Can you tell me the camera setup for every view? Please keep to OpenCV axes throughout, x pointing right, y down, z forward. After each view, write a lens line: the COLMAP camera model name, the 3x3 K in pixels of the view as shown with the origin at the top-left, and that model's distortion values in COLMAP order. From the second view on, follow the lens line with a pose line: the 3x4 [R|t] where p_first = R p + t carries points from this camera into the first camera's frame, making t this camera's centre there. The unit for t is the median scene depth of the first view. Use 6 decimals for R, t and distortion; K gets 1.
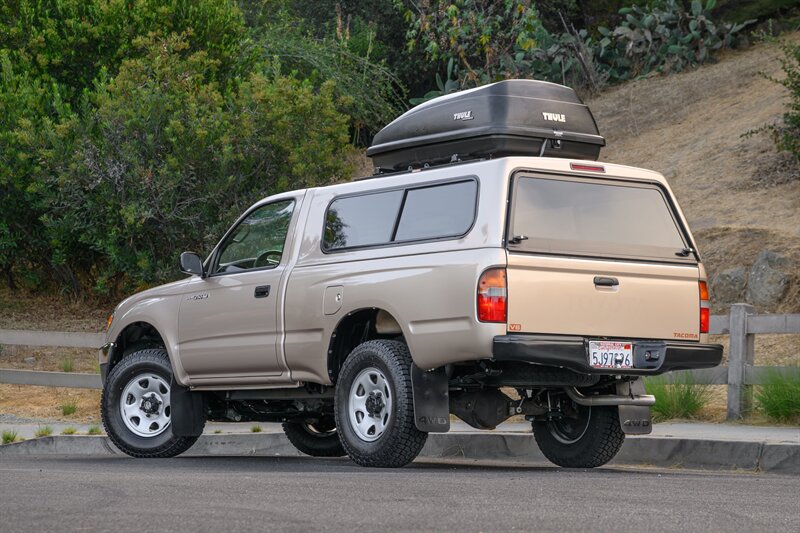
lens RADIAL K [[2181.6, 0, 370.4], [0, 2181.6, 264.7], [0, 0, 1]] dist [0.385424, 0.000000]
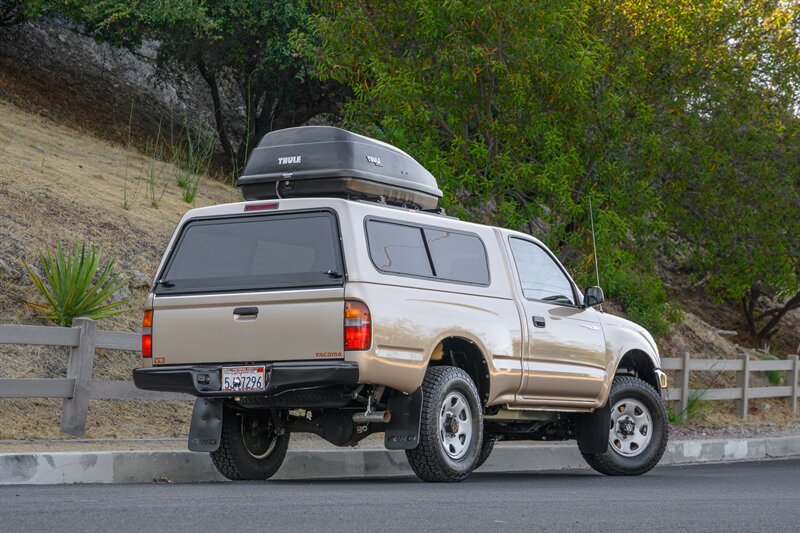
lens RADIAL K [[2181.6, 0, 401.1], [0, 2181.6, 266.6], [0, 0, 1]] dist [0.385424, 0.000000]
pose [[0.398606, -0.093104, -0.912384, 1.127924], [0.079075, 0.994618, -0.066949, 0.064244], [0.913707, -0.045461, 0.403823, 0.632225]]
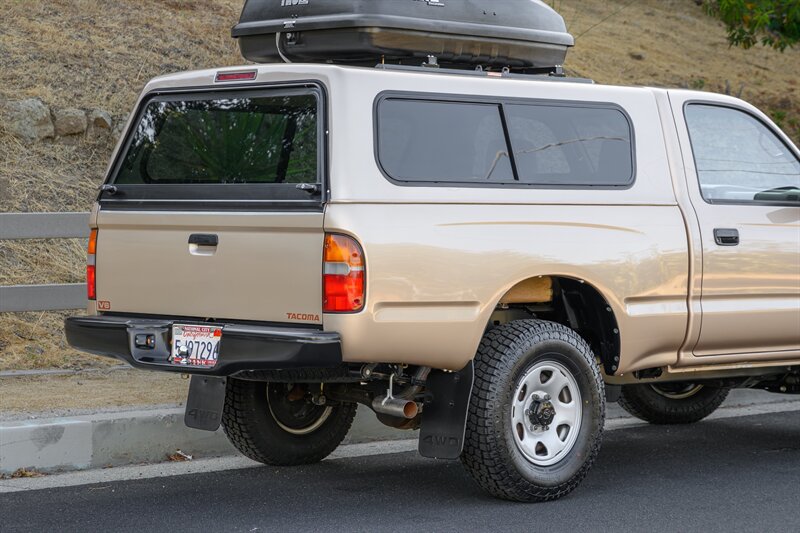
lens RADIAL K [[2181.6, 0, 402.6], [0, 2181.6, 264.2], [0, 0, 1]] dist [0.385424, 0.000000]
pose [[0.147480, 0.011548, -0.988998, 0.813897], [0.069361, 0.997349, 0.021988, 0.004406], [0.986630, -0.071840, 0.146288, 0.957833]]
